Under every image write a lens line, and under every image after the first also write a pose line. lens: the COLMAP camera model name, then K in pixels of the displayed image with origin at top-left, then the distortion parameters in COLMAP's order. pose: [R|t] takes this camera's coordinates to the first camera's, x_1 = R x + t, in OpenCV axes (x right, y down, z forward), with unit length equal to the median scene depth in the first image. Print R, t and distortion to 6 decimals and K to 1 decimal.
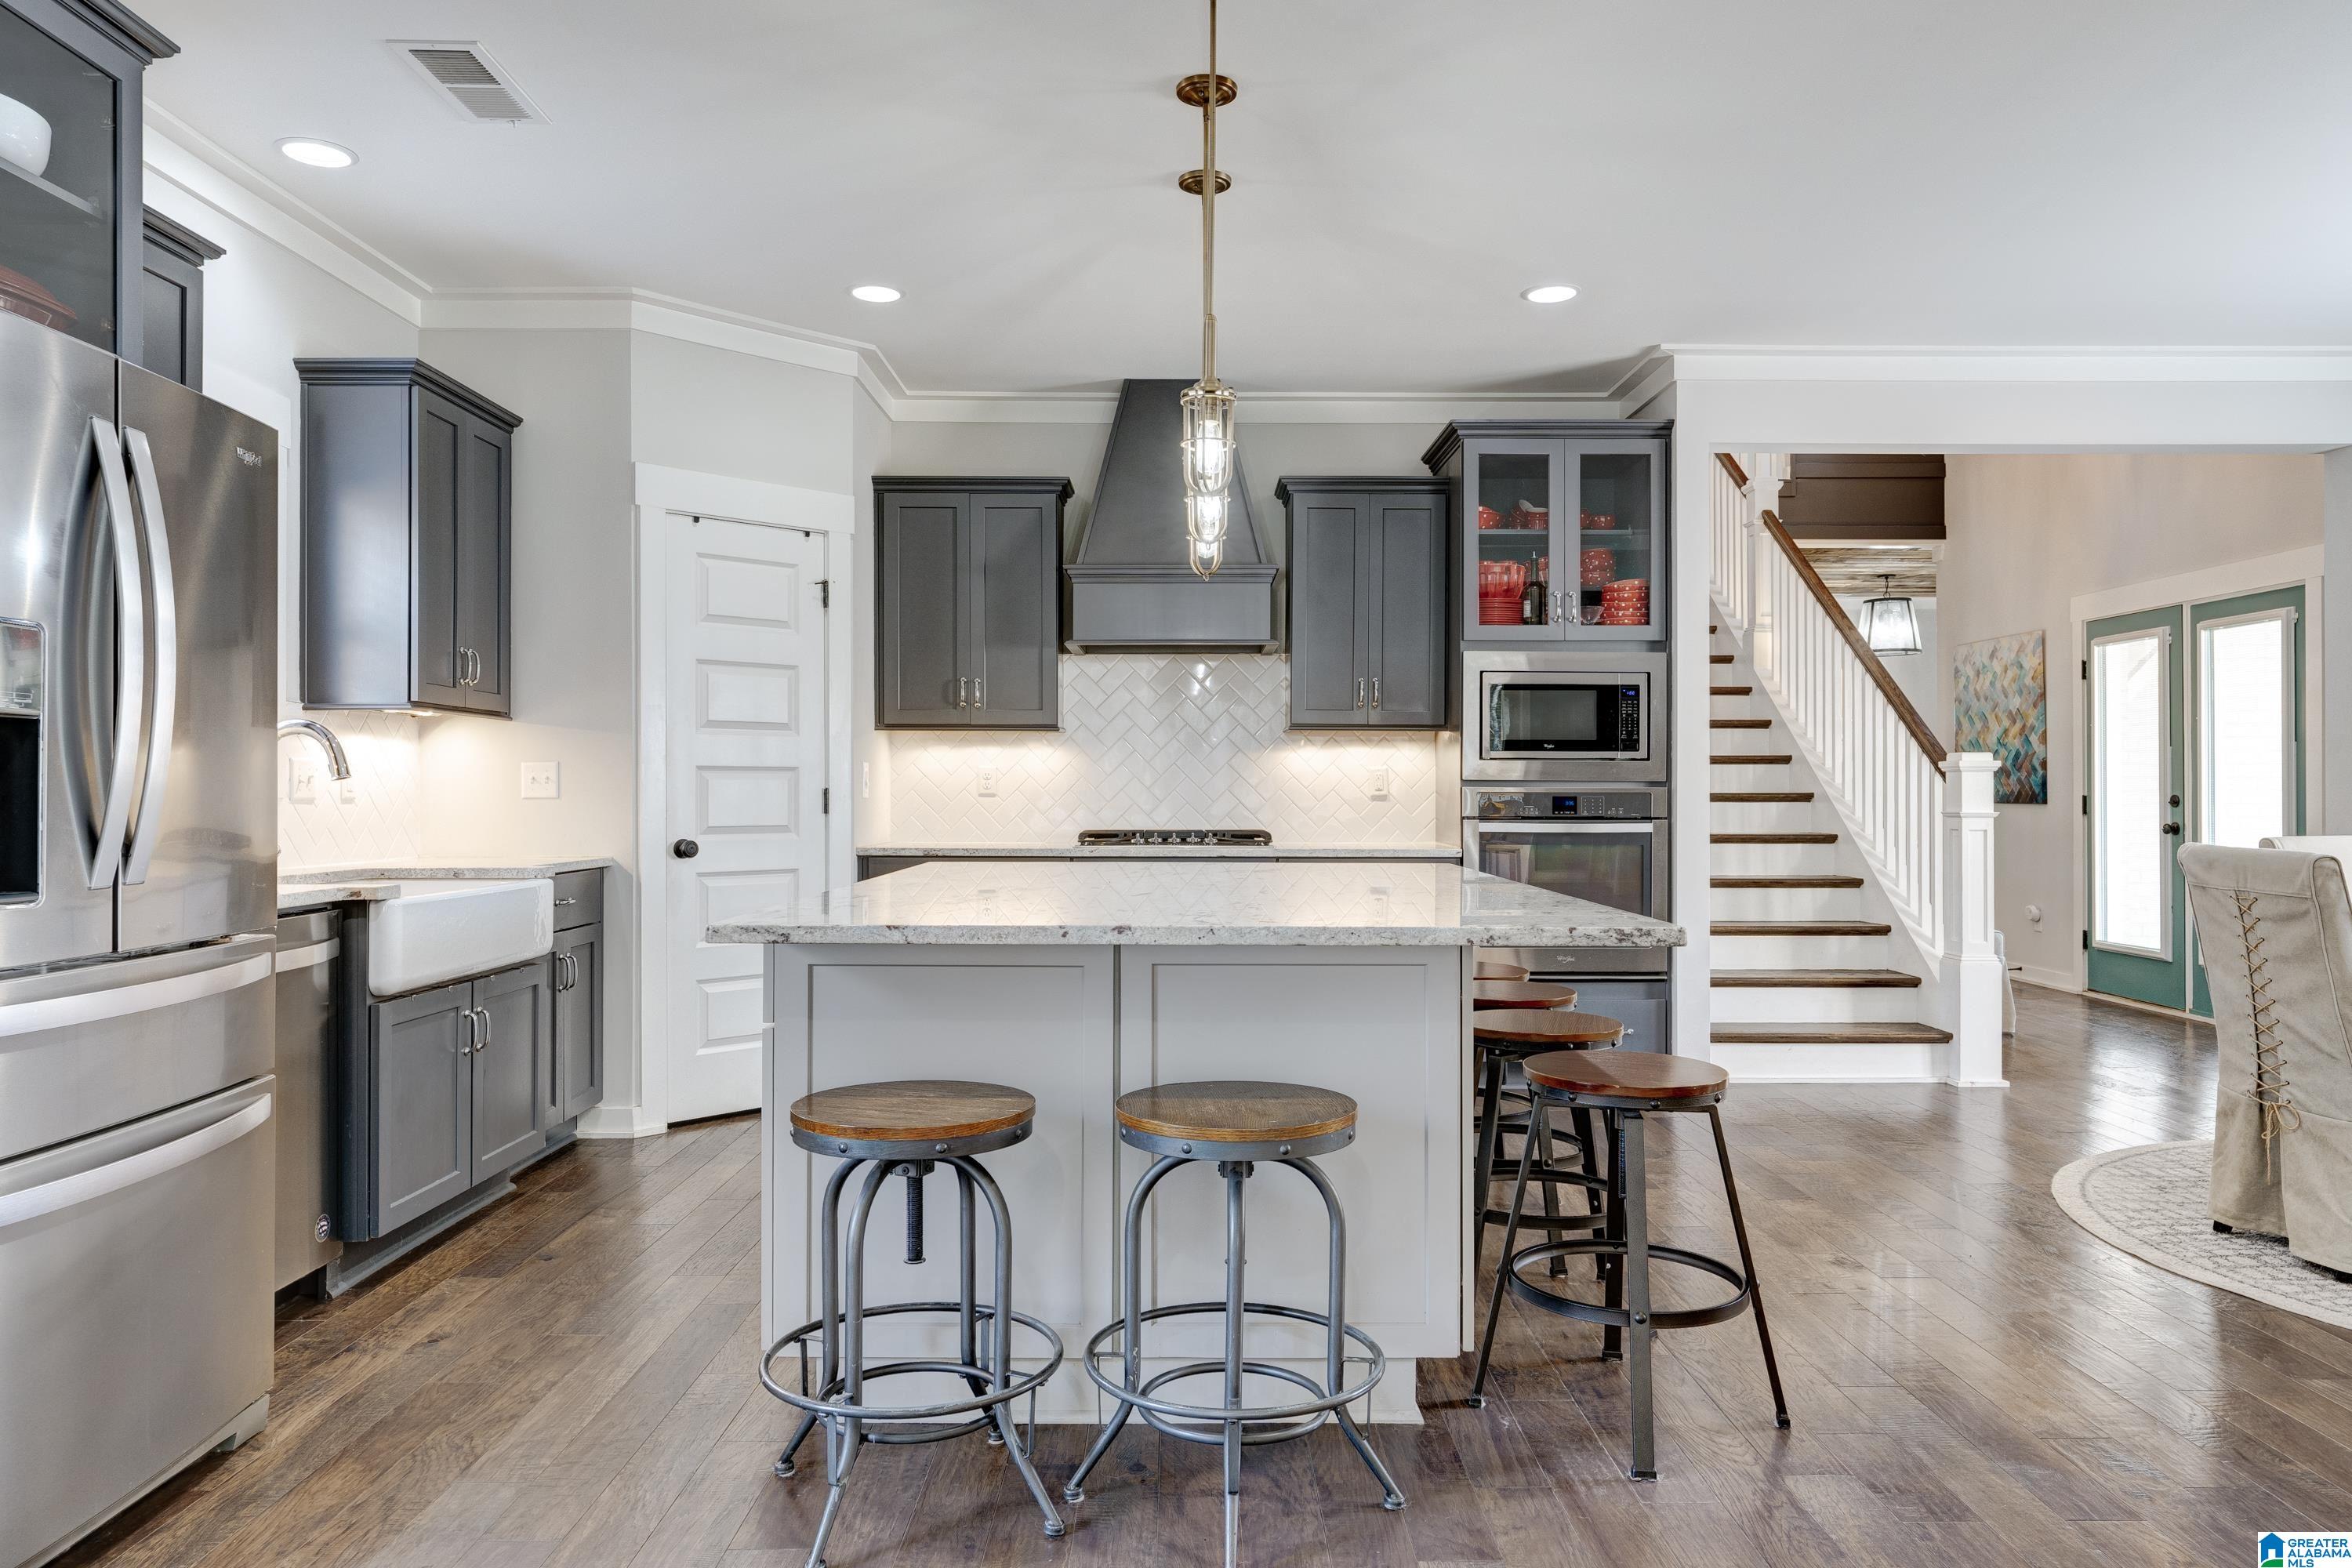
lens RADIAL K [[1532.8, 0, 1174.1], [0, 1532.8, 776.8], [0, 0, 1]] dist [-0.004000, 0.004475]
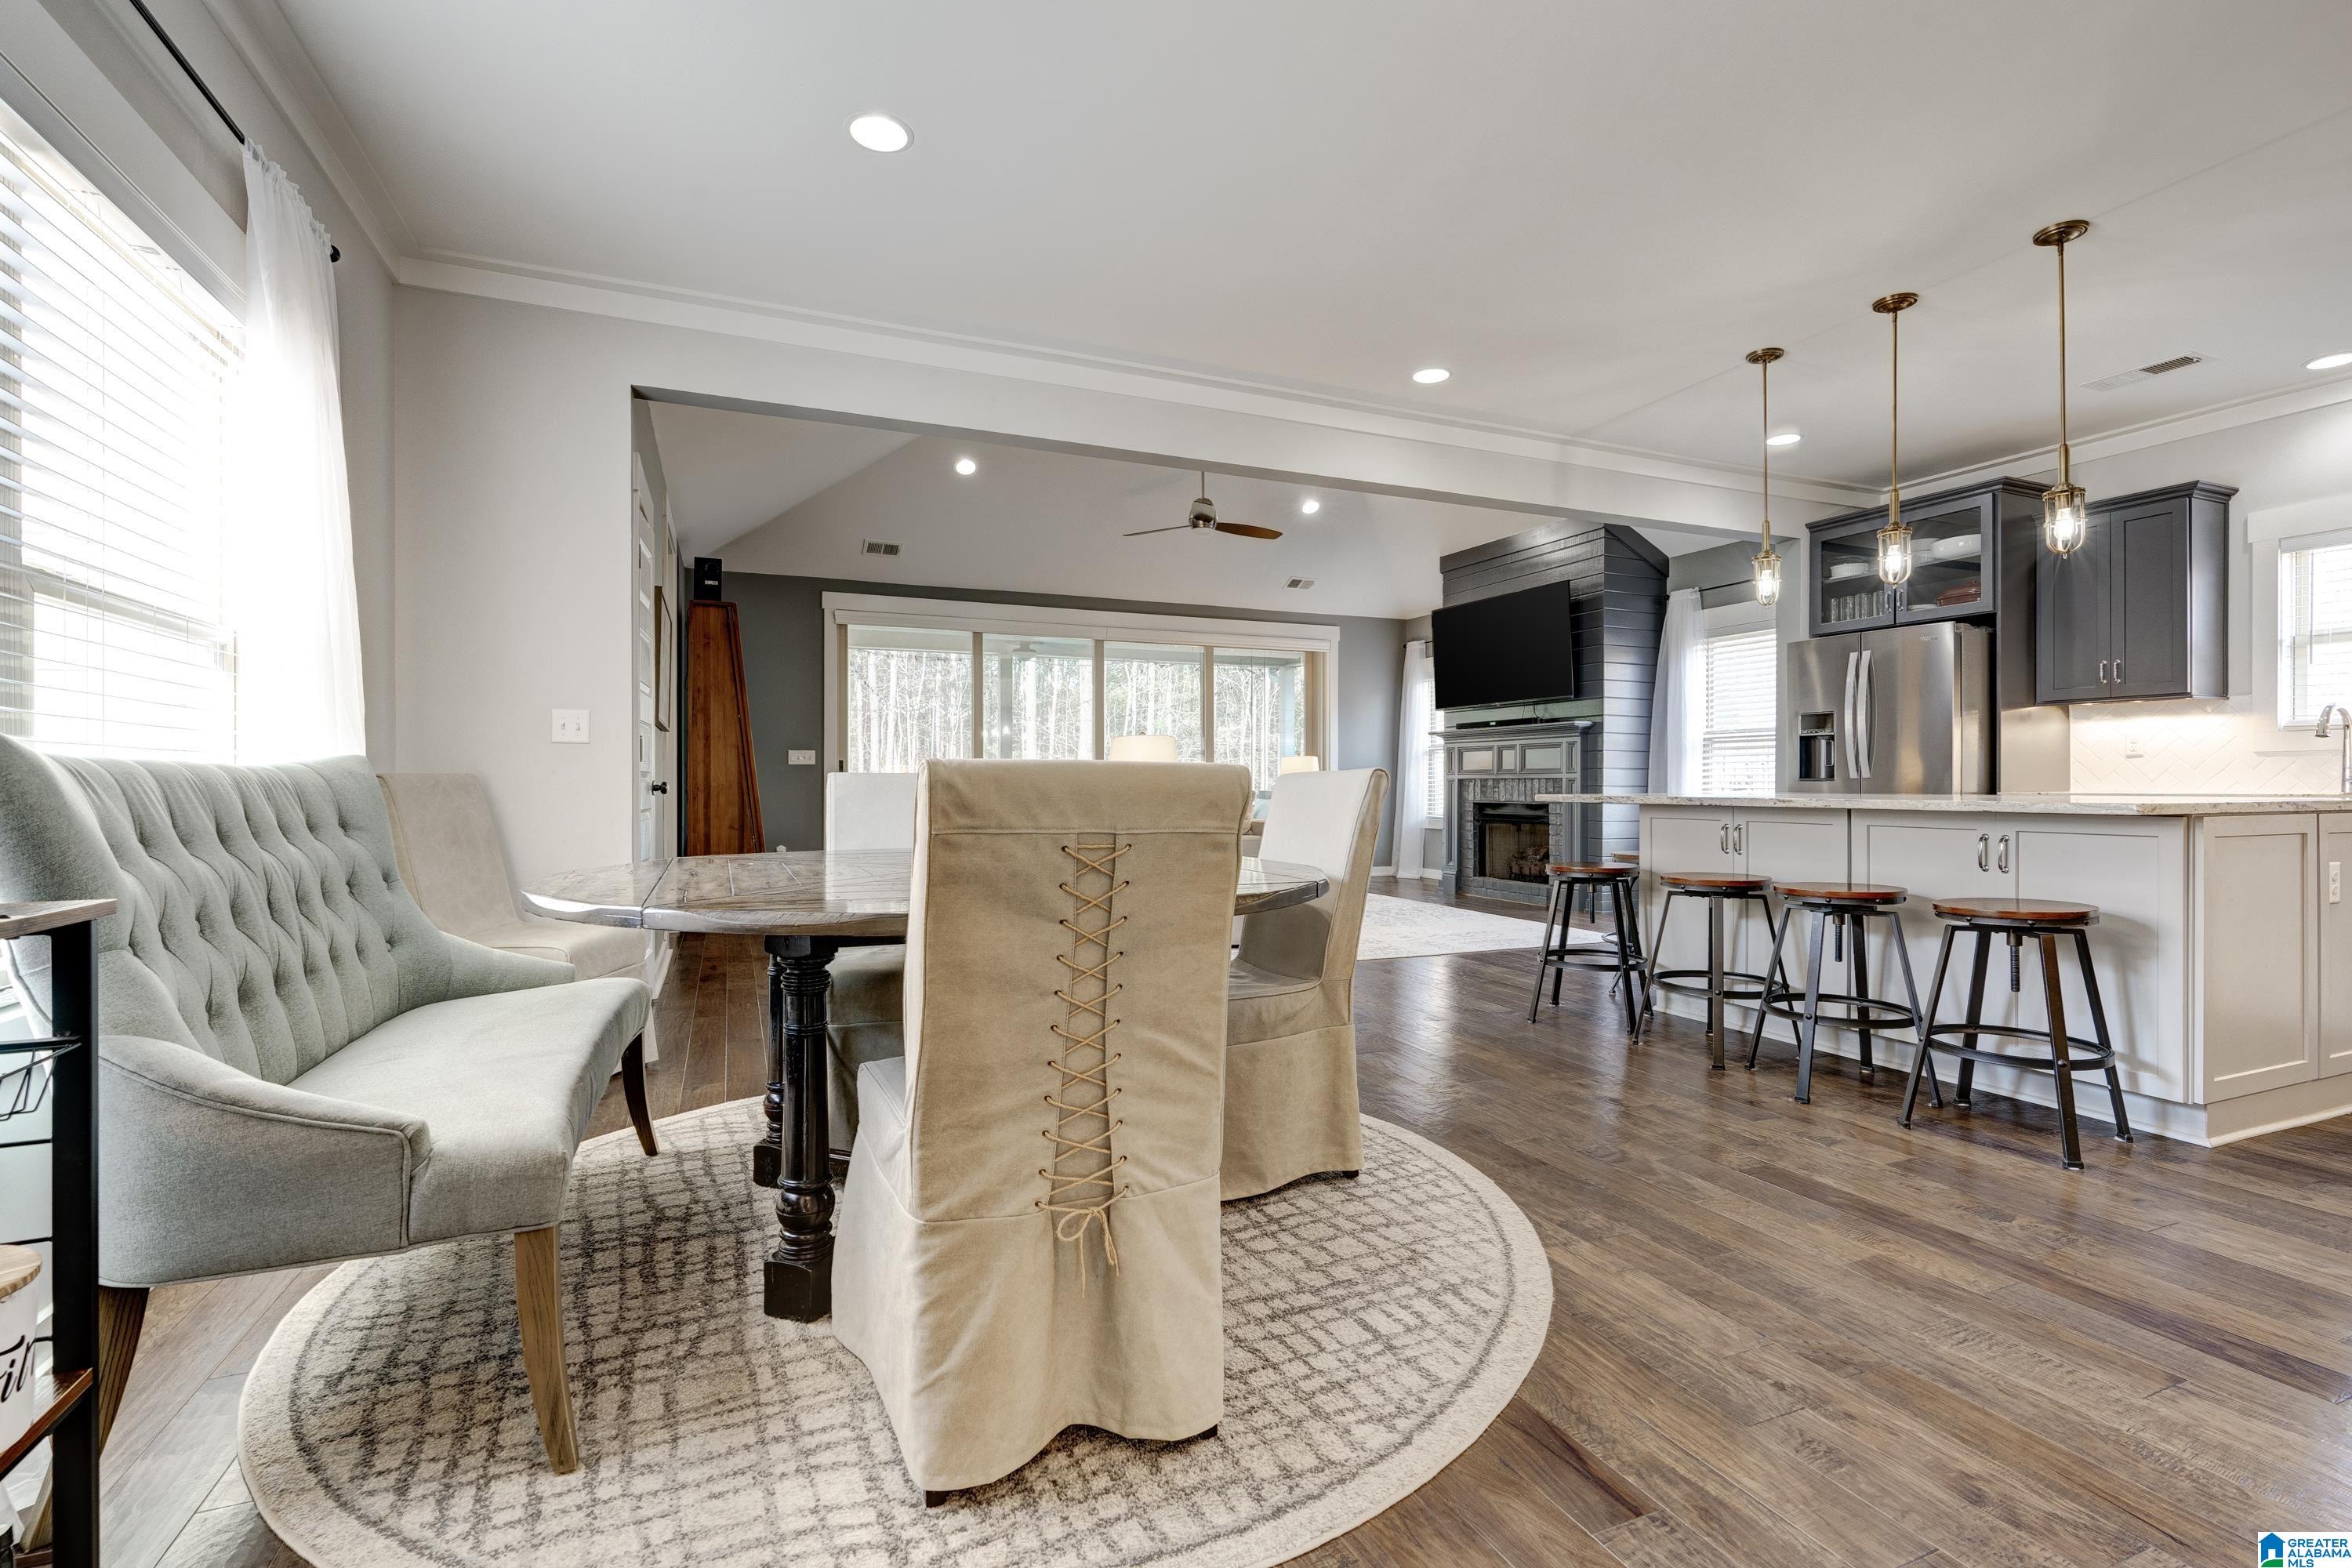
lens RADIAL K [[1073.0, 0, 1176.3], [0, 1073.0, 782.5], [0, 0, 1]] dist [-0.008120, 0.004585]
pose [[-0.920907, -0.002732, -0.389773, 0.715205], [-0.000072, 0.999977, -0.006839, 0.040078], [0.389783, -0.006270, -0.920885, 1.077073]]
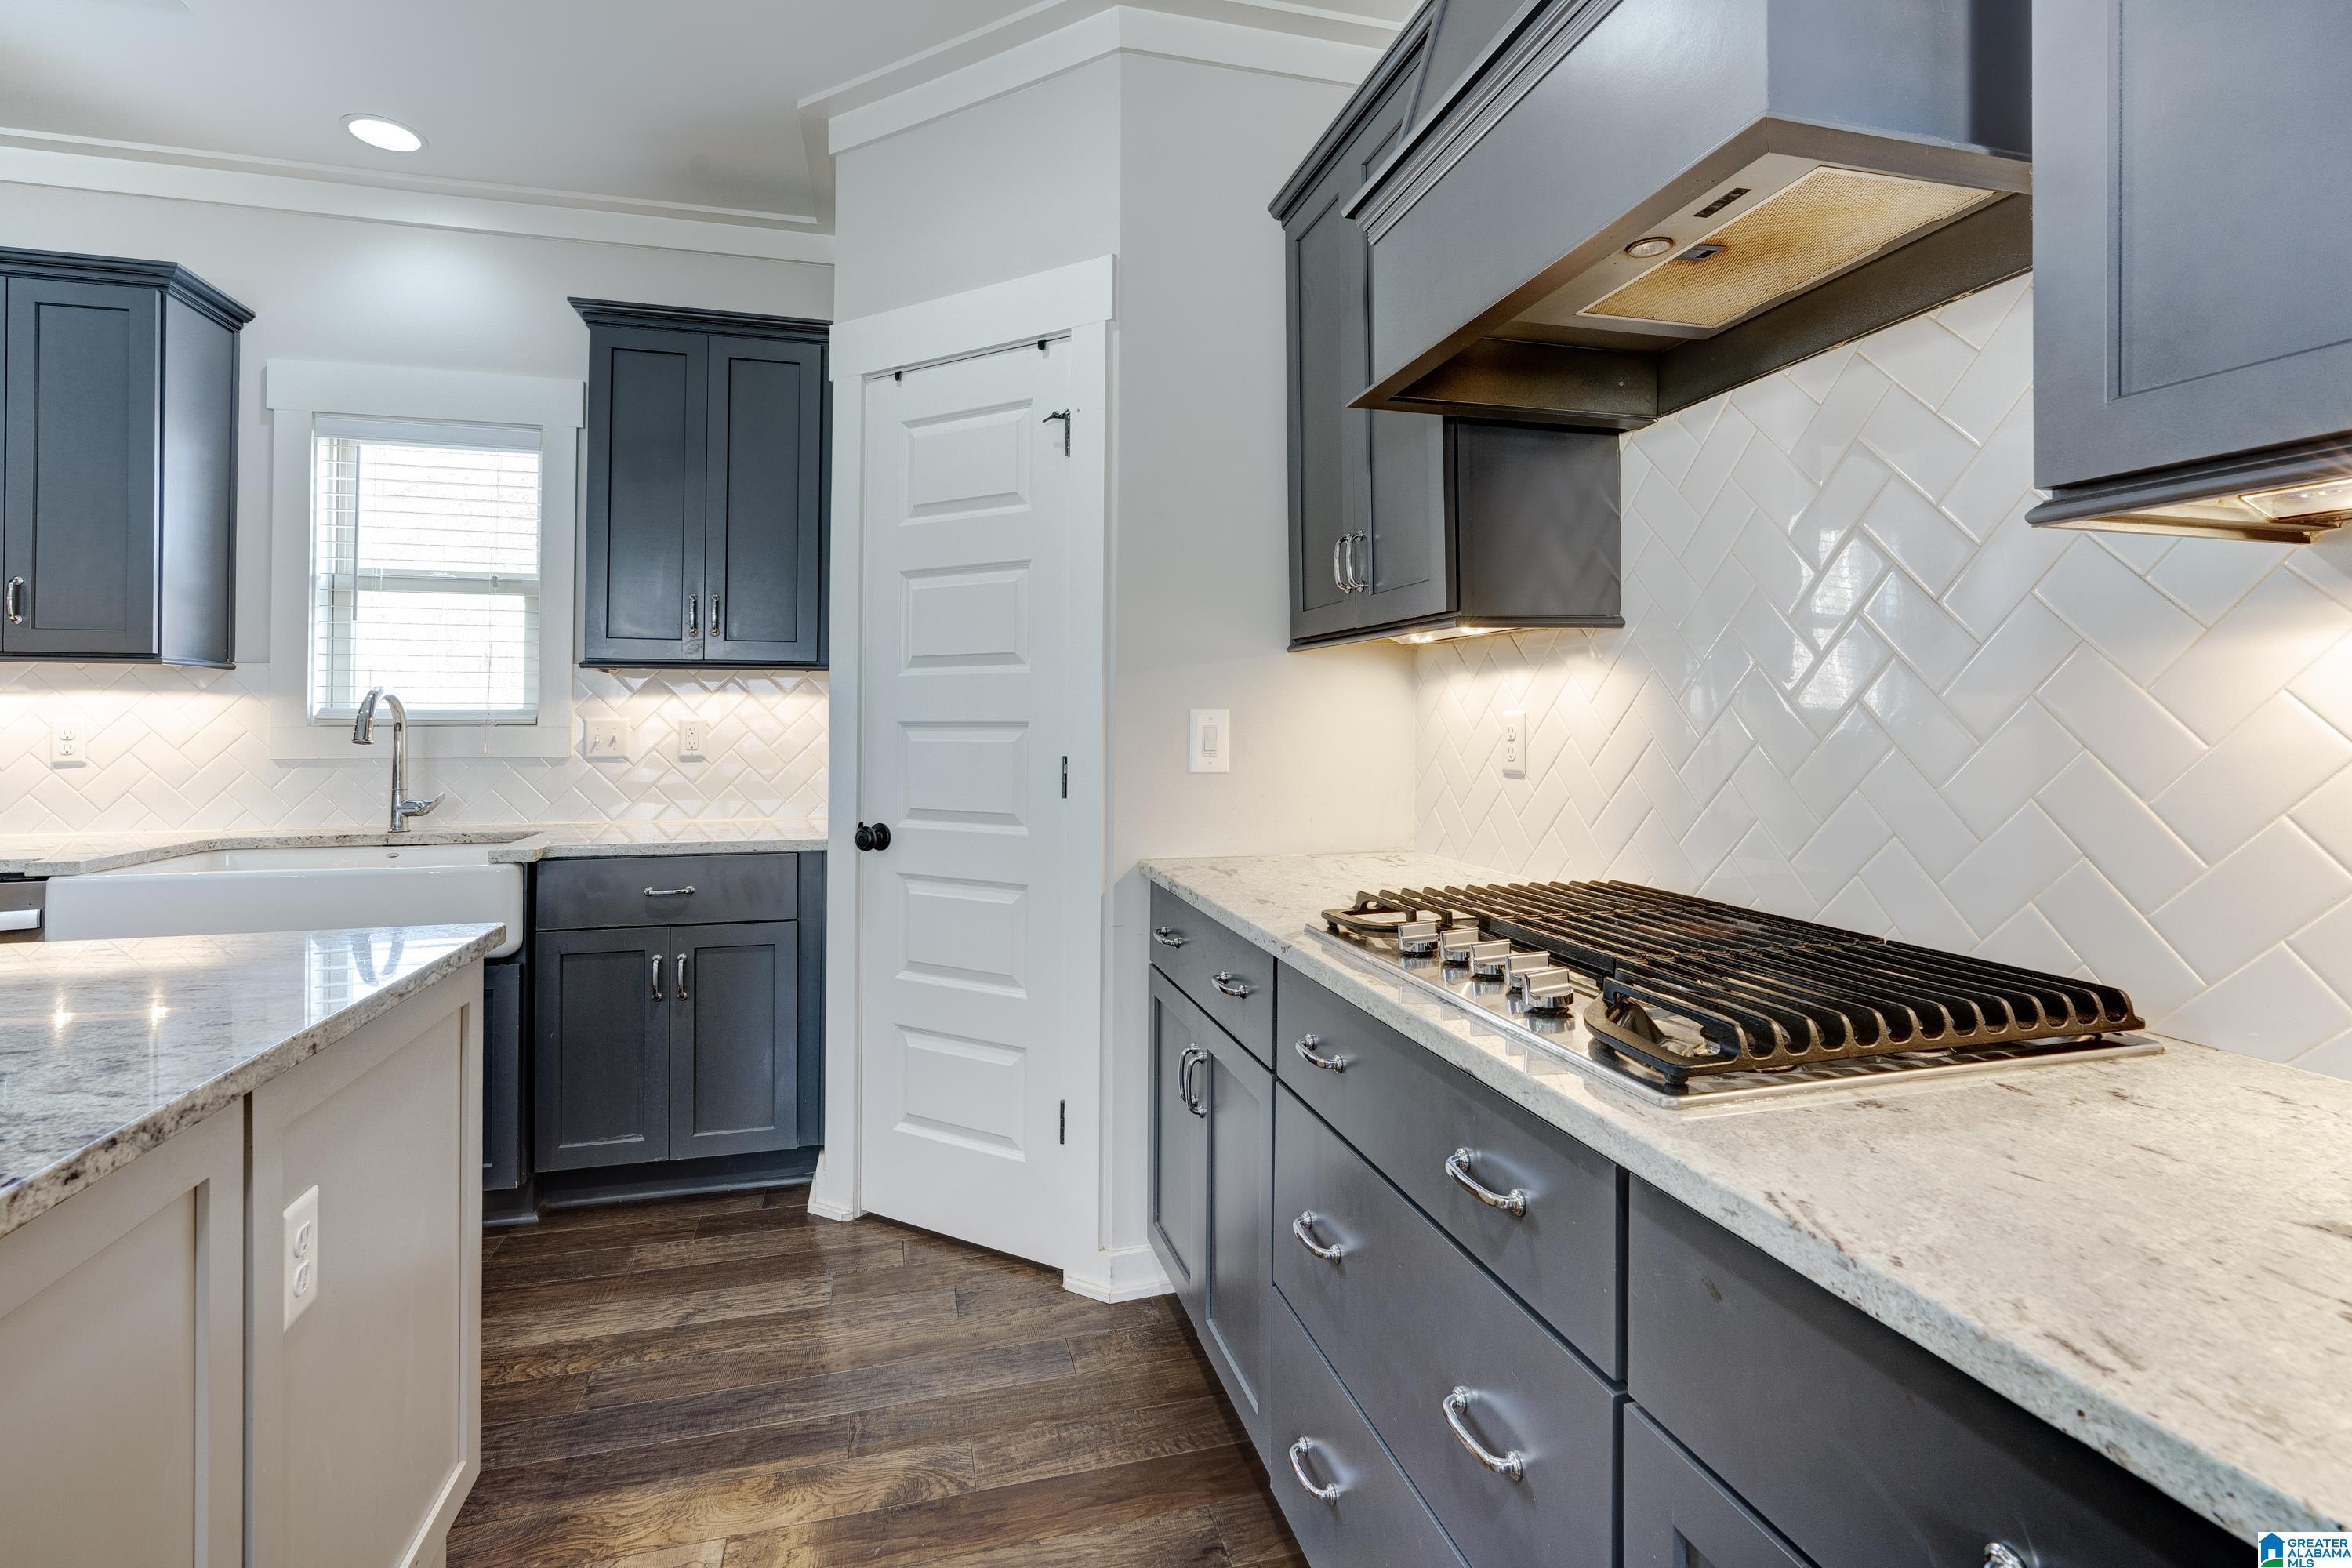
lens RADIAL K [[1073.0, 0, 1188.1], [0, 1073.0, 715.0], [0, 0, 1]] dist [-0.008120, 0.004585]
pose [[0.266317, -0.007472, -0.963857, 0.185056], [0.006289, 0.999962, -0.006014, -0.005970], [0.963865, -0.004460, 0.266354, 0.906797]]
